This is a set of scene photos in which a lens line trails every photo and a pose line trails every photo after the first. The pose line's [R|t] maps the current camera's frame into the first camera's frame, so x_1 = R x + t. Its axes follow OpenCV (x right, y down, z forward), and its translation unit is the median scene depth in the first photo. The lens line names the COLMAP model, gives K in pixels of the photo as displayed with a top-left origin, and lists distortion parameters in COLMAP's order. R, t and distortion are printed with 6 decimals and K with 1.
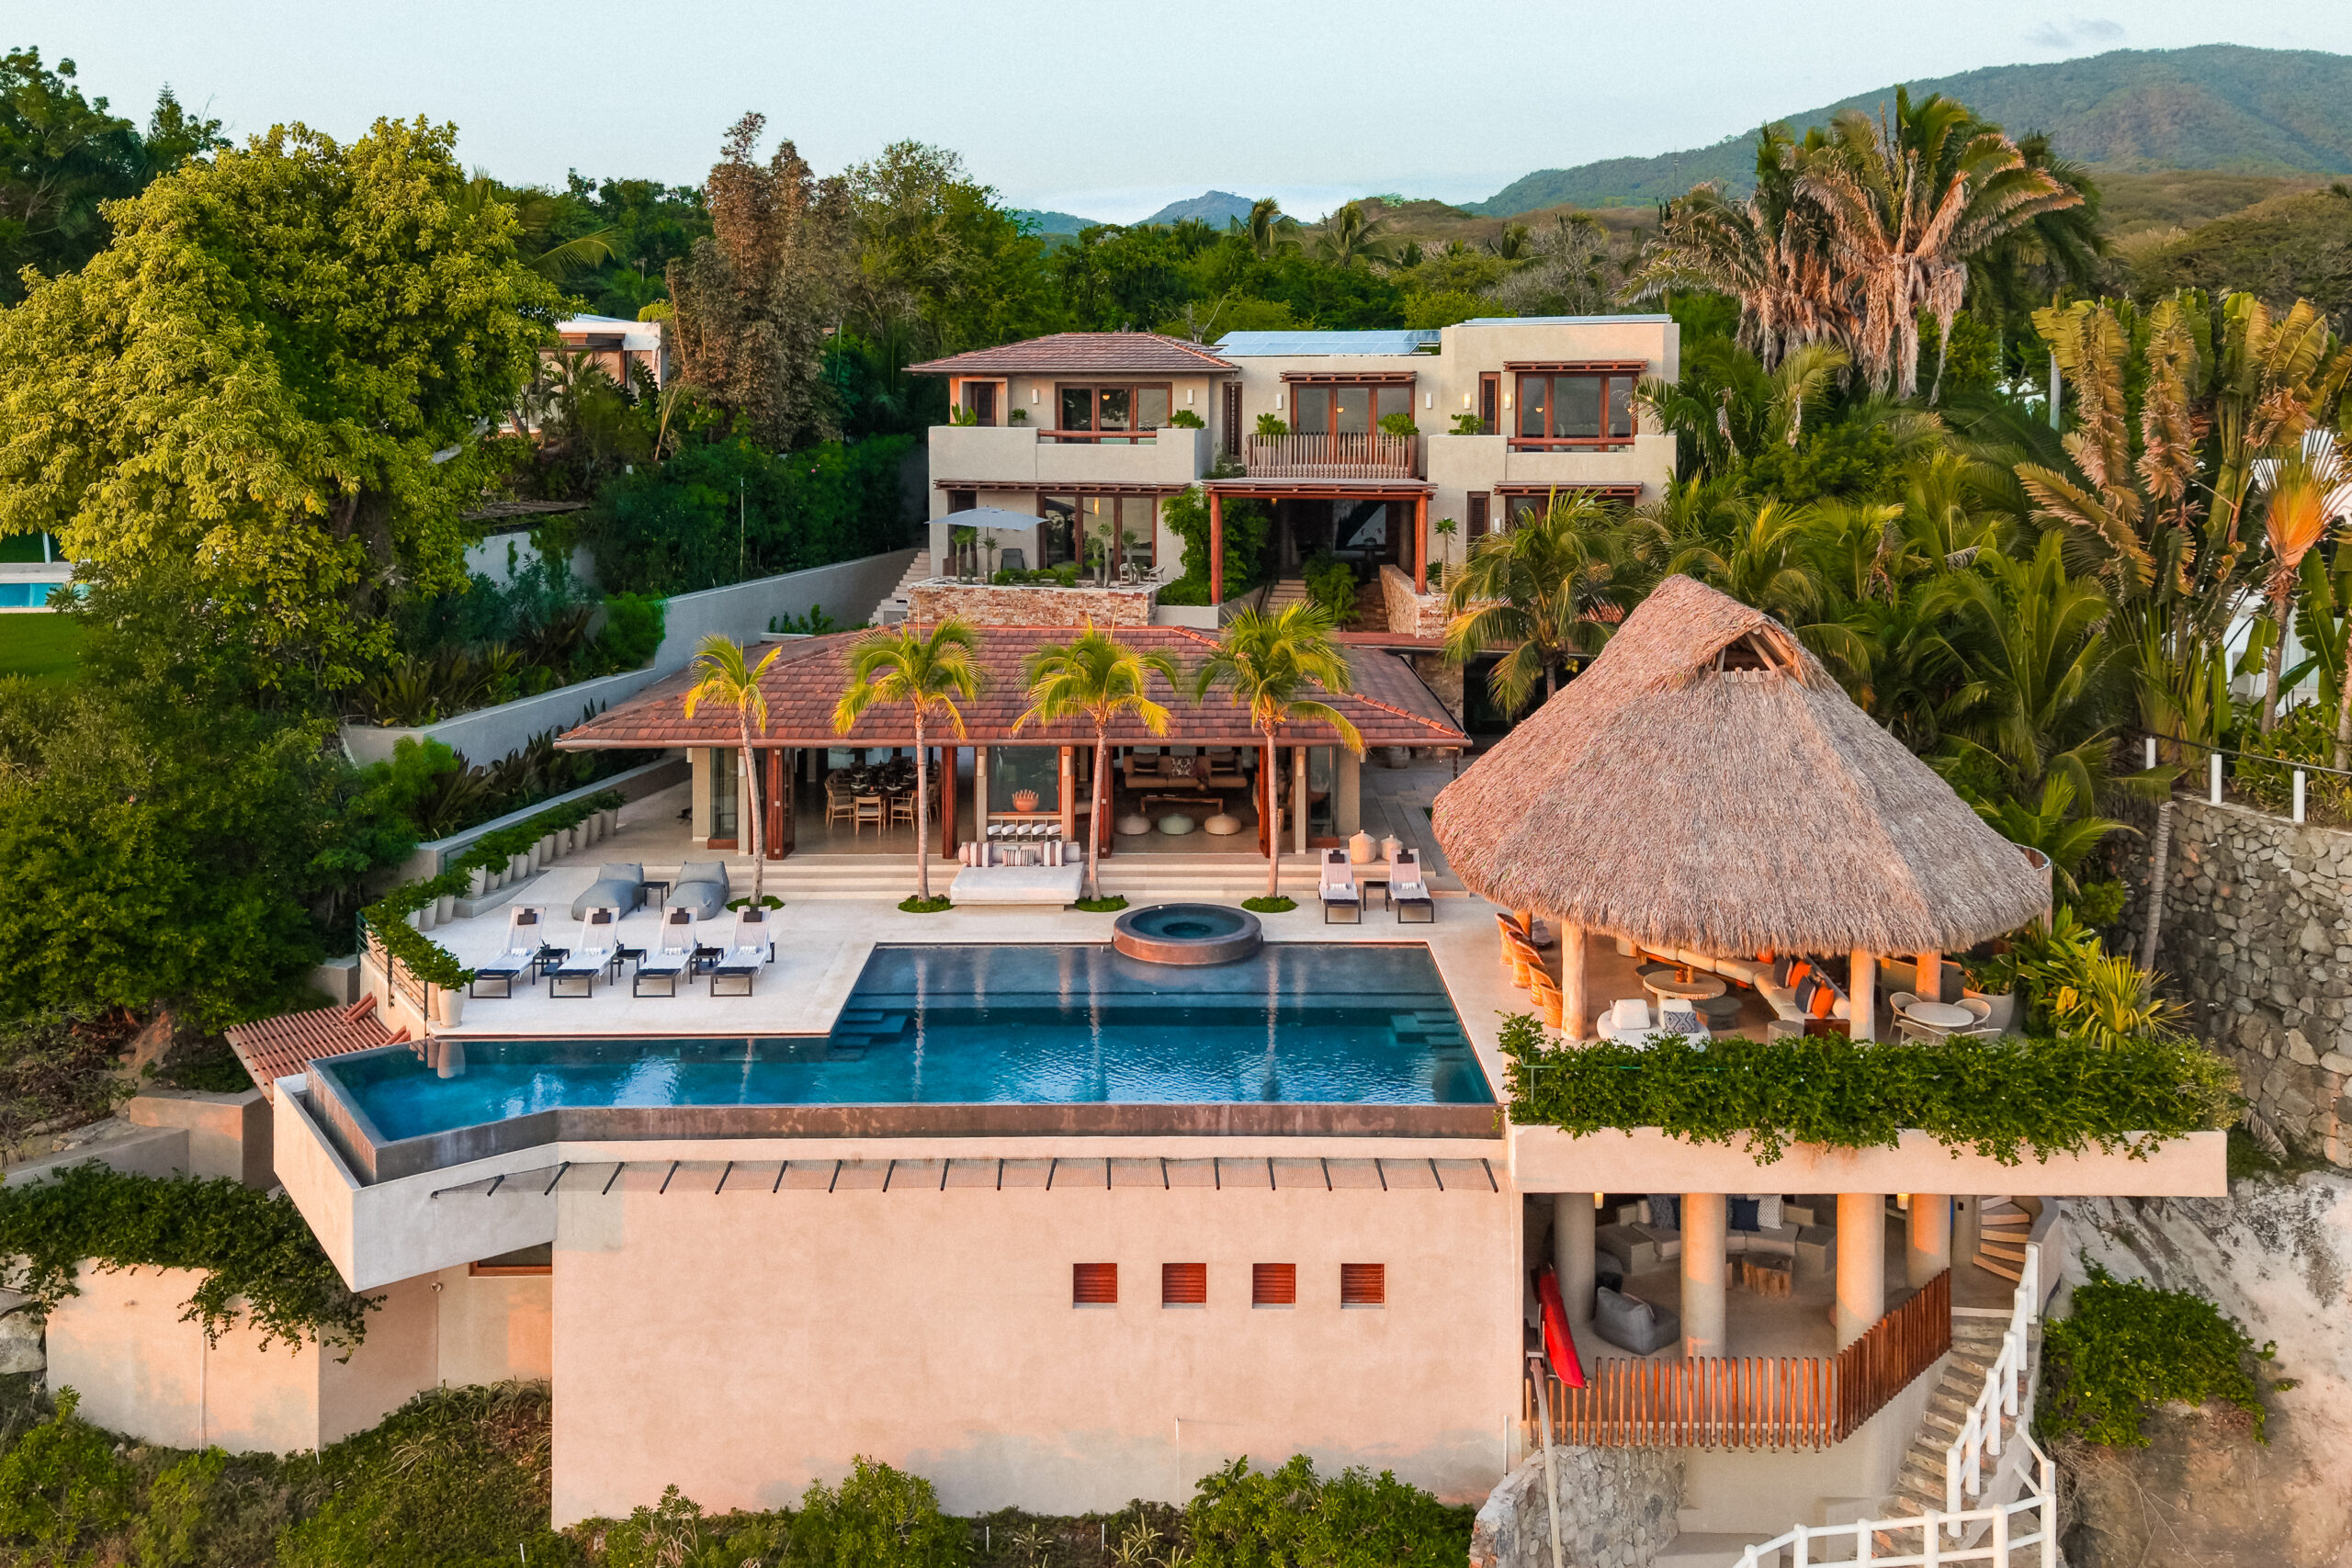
lens RADIAL K [[1902.2, 0, 1197.8], [0, 1902.2, 442.0], [0, 0, 1]] dist [0.029194, 0.002367]
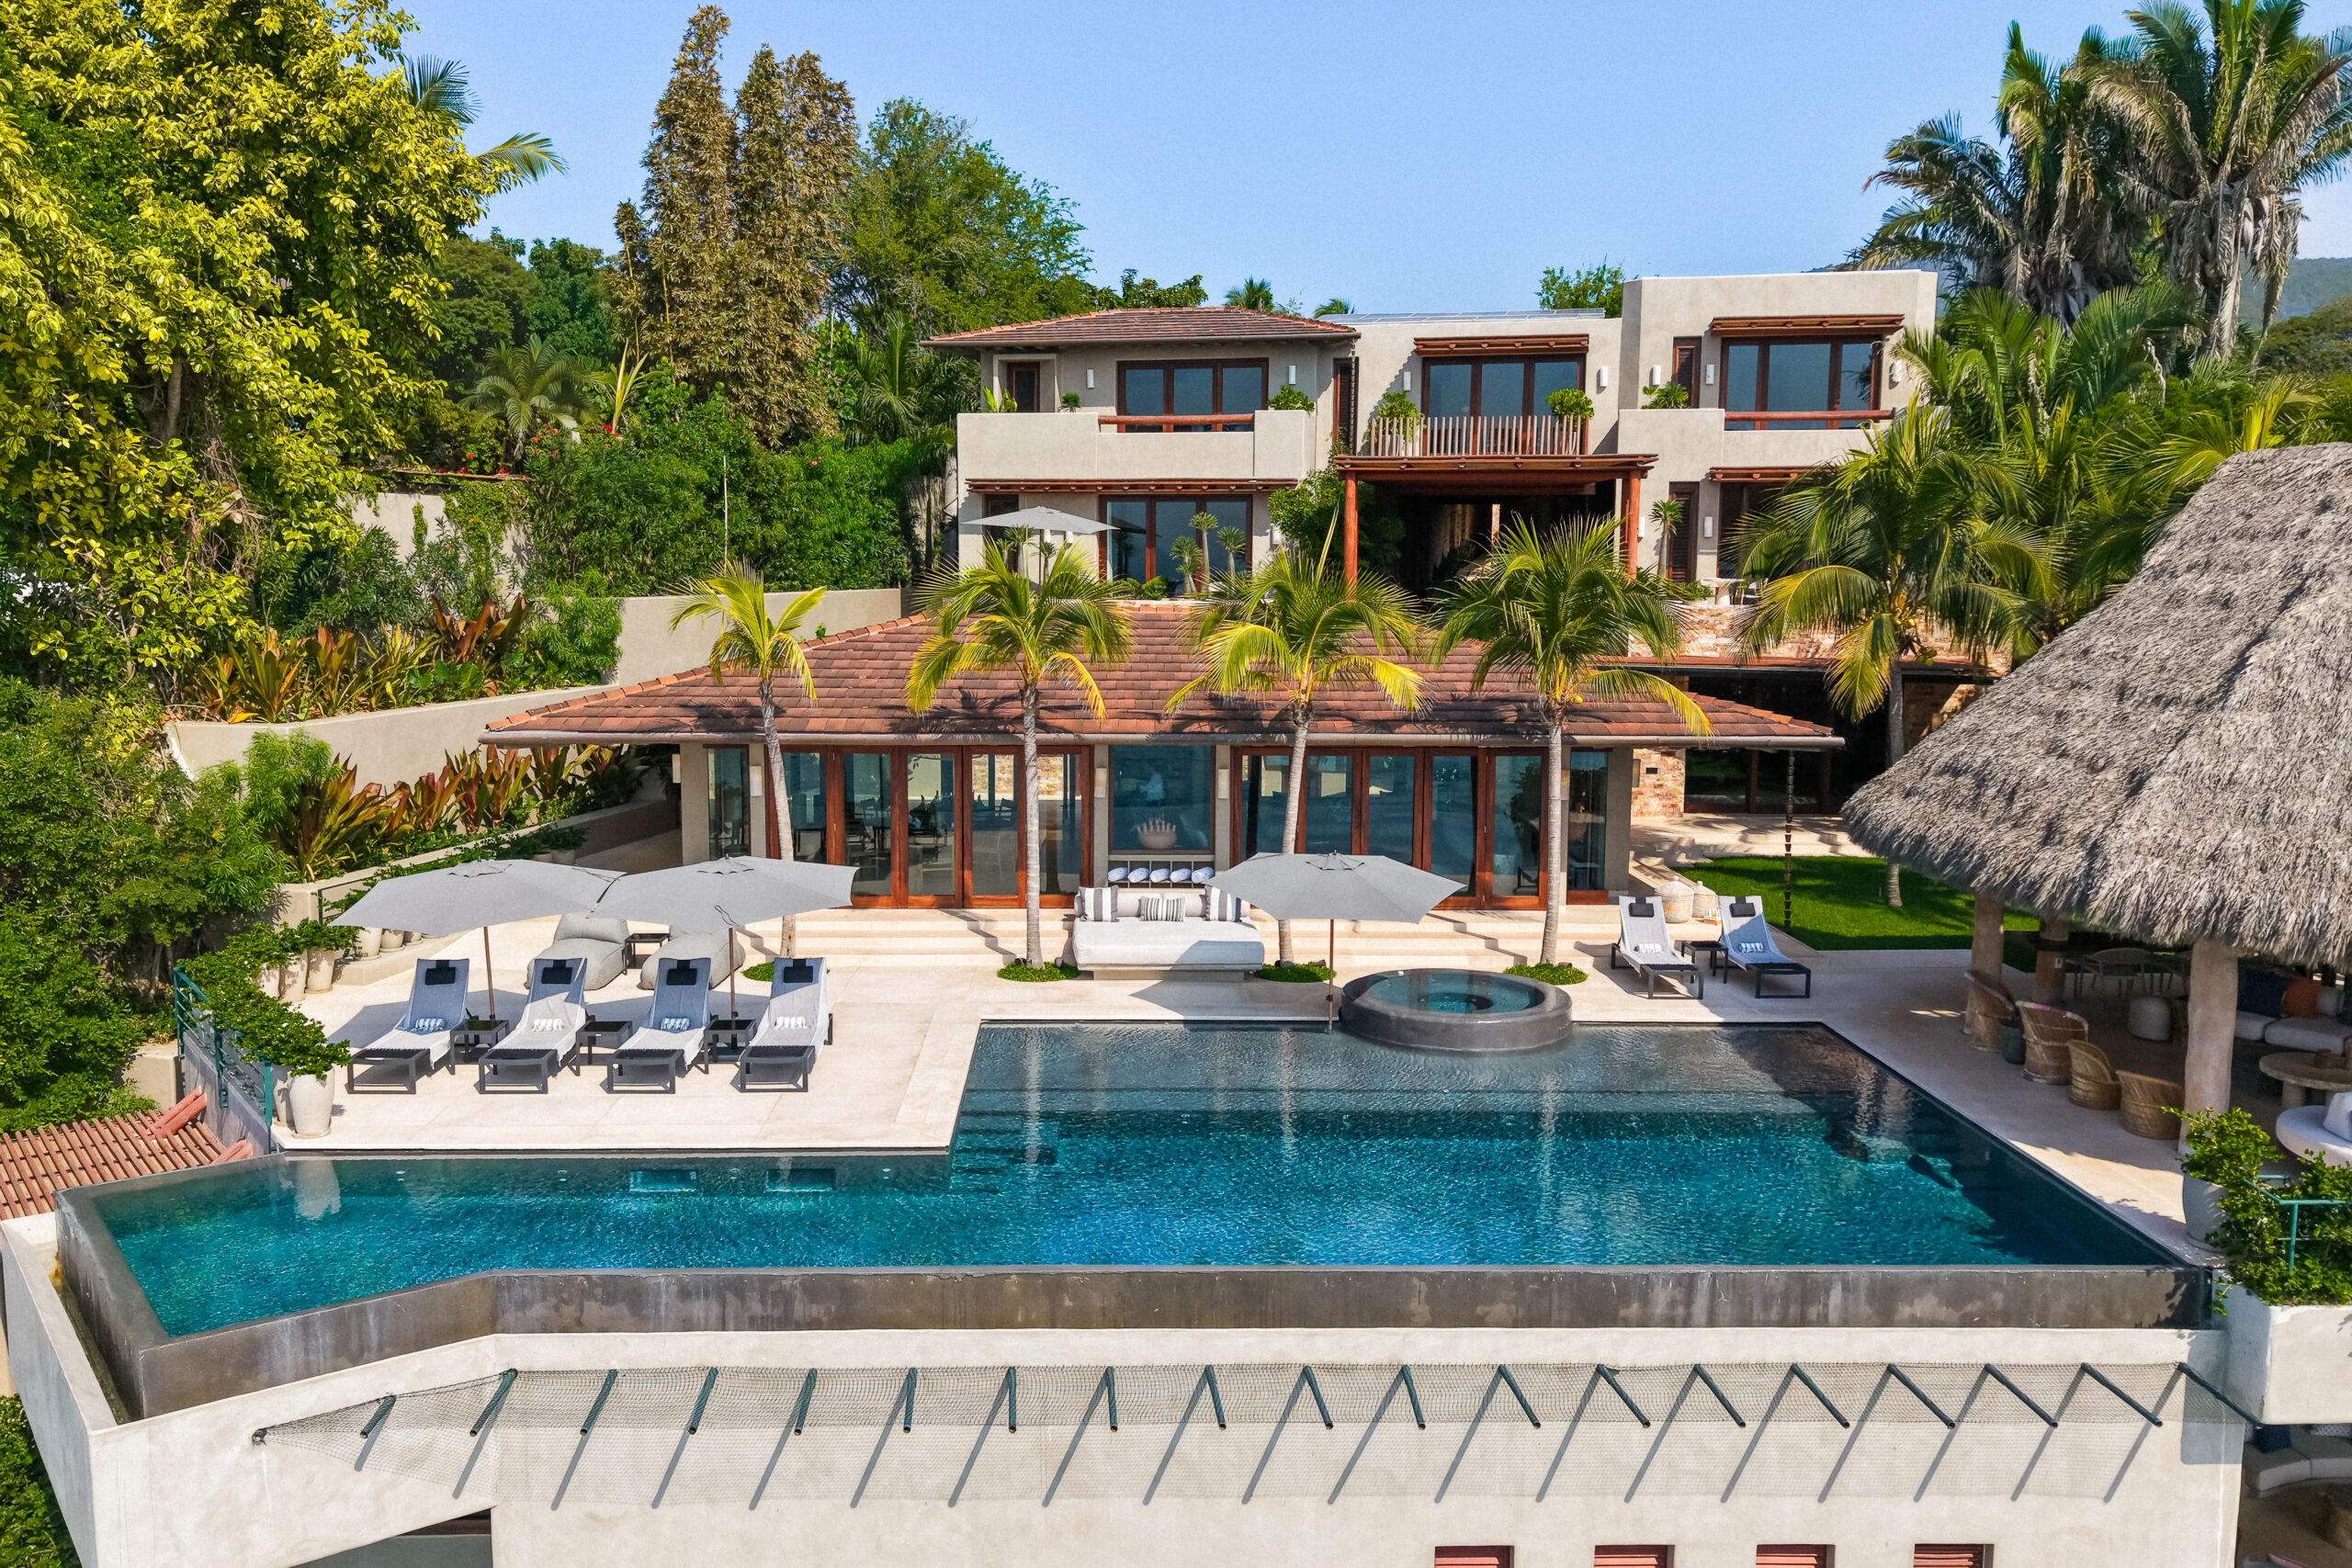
lens RADIAL K [[1846.0, 0, 1176.0], [0, 1846.0, 784.0], [0, 0, 1]] dist [0.013400, -0.005012]
pose [[0.999574, 0.006334, 0.028492, -0.116976], [-0.008917, 0.995768, 0.091467, 0.120045], [-0.027792, -0.091682, 0.995400, 0.364995]]
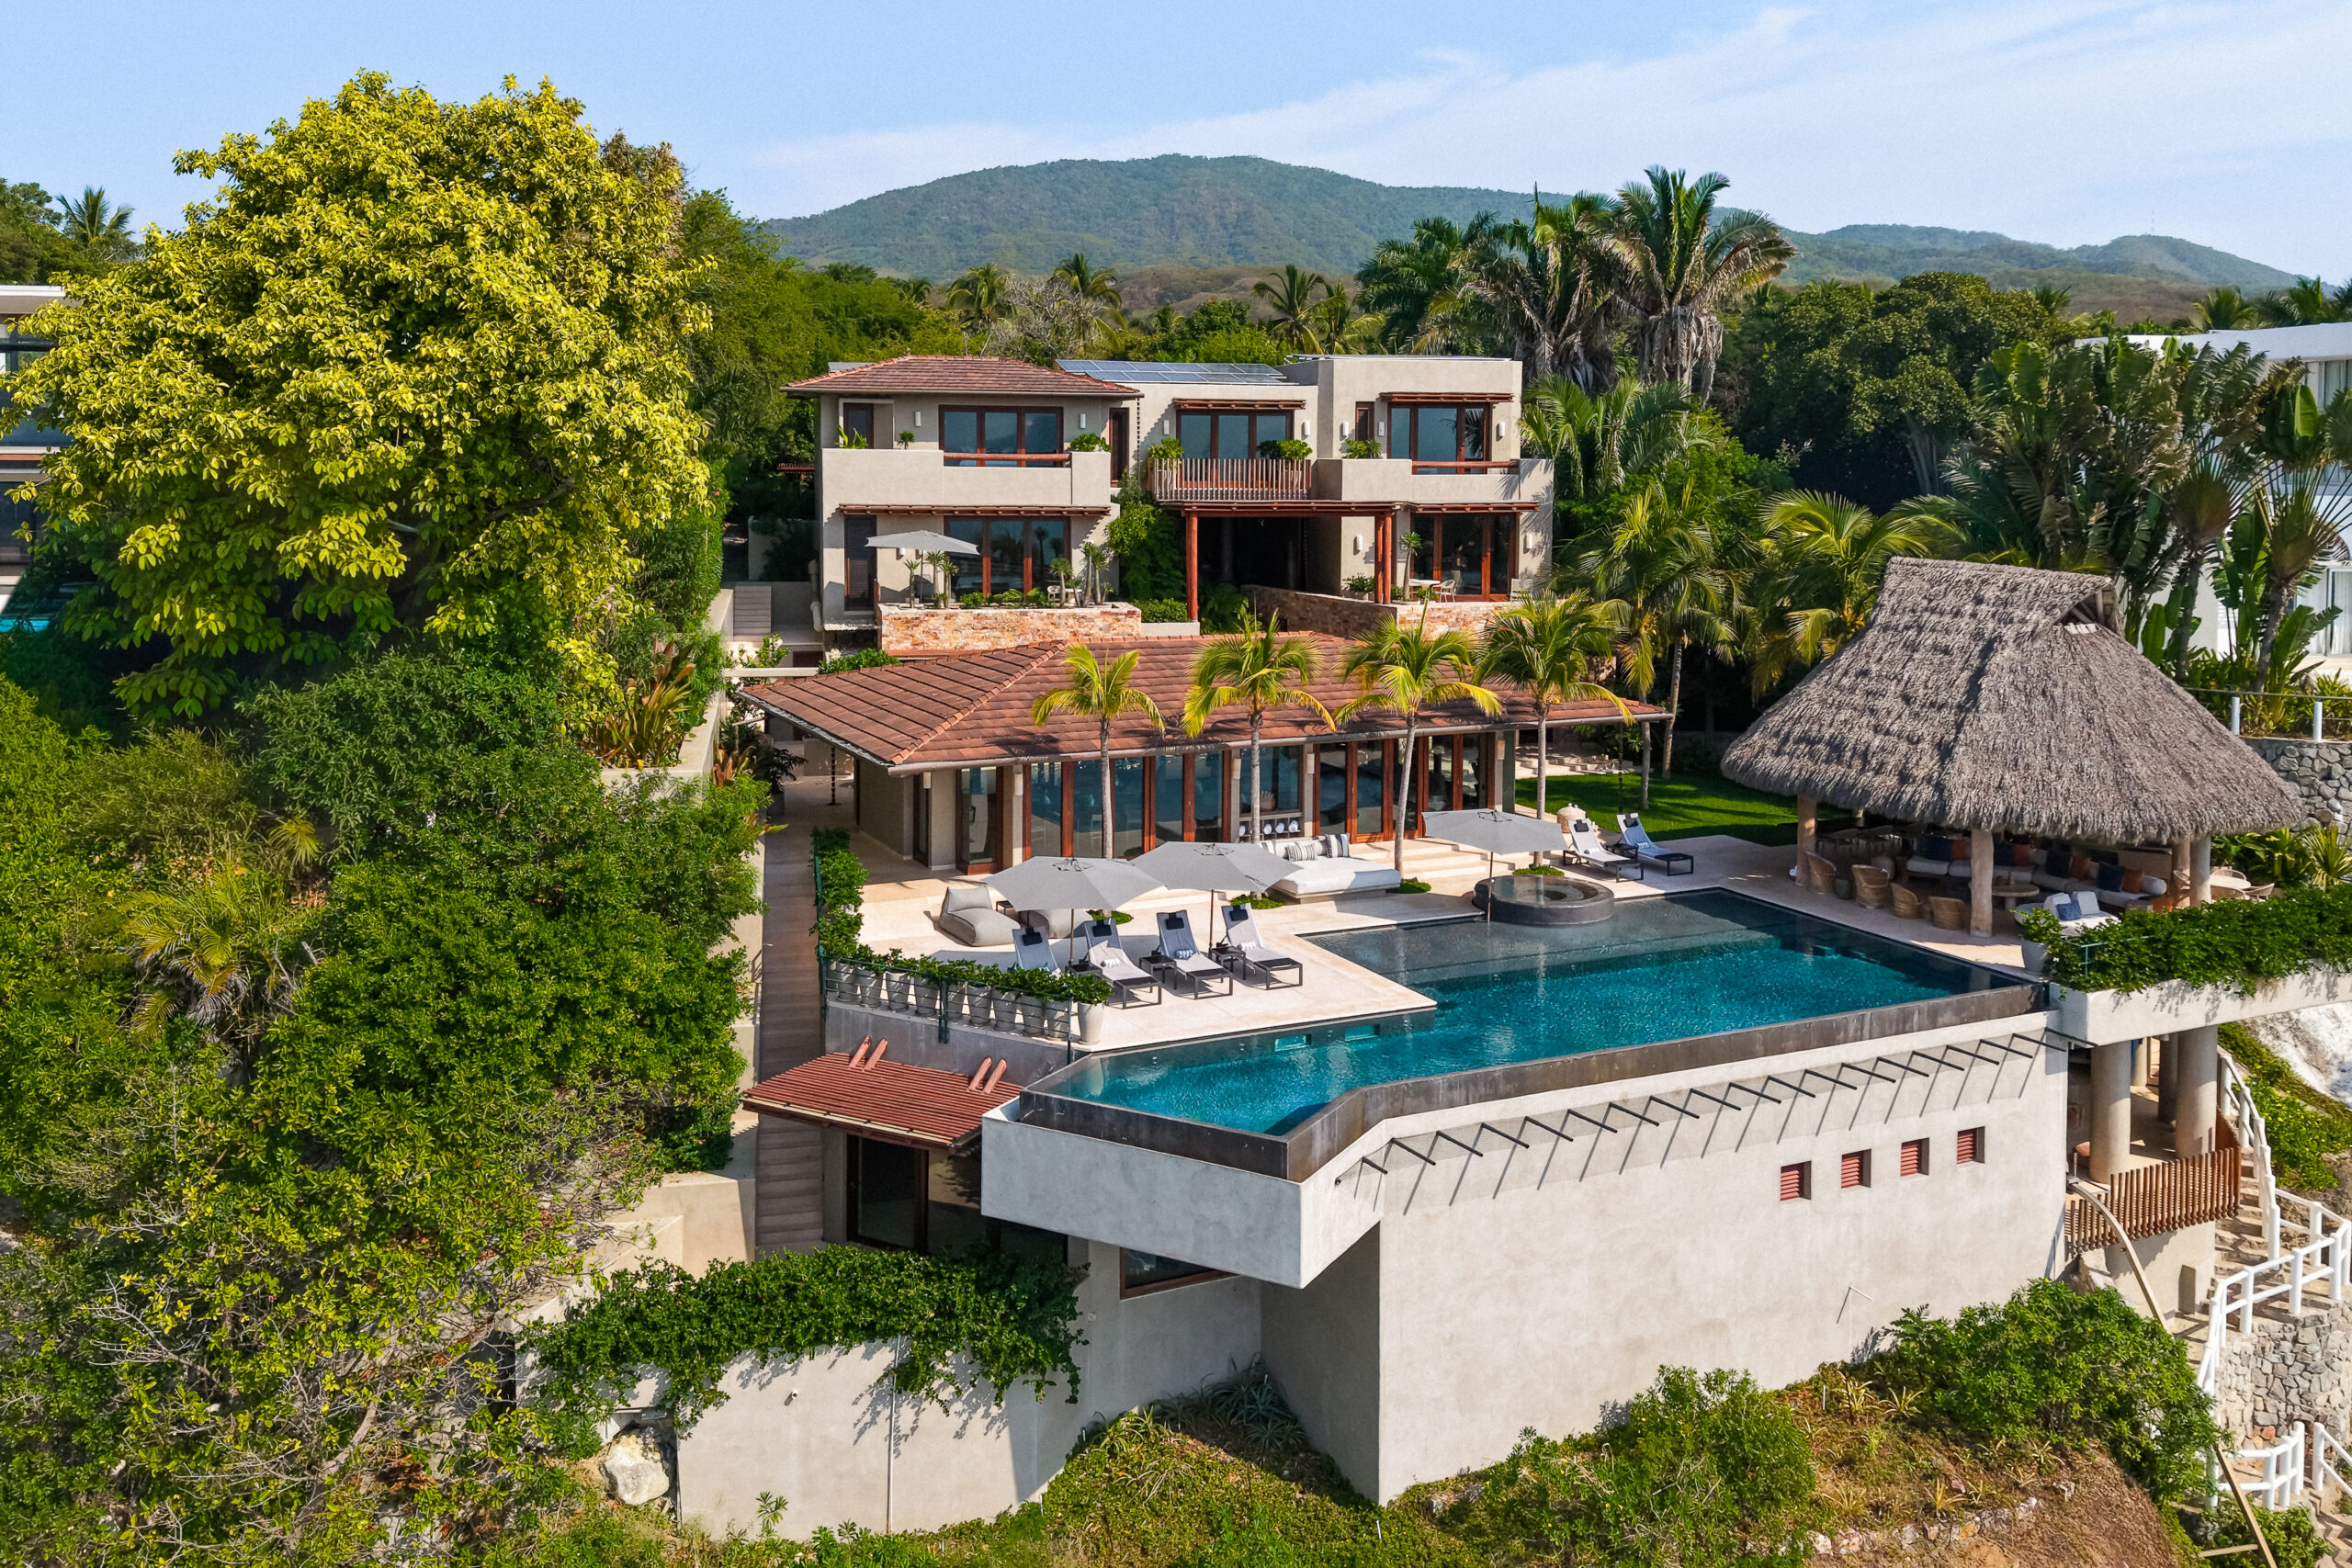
lens RADIAL K [[1875.2, 0, 1164.2], [0, 1875.2, 596.6], [0, 0, 1]] dist [0.081156, -0.076332]
pose [[0.900532, -0.026010, 0.434011, -0.640790], [0.005030, 0.998765, 0.049419, 0.031745], [-0.434761, -0.042320, 0.899551, 0.131628]]
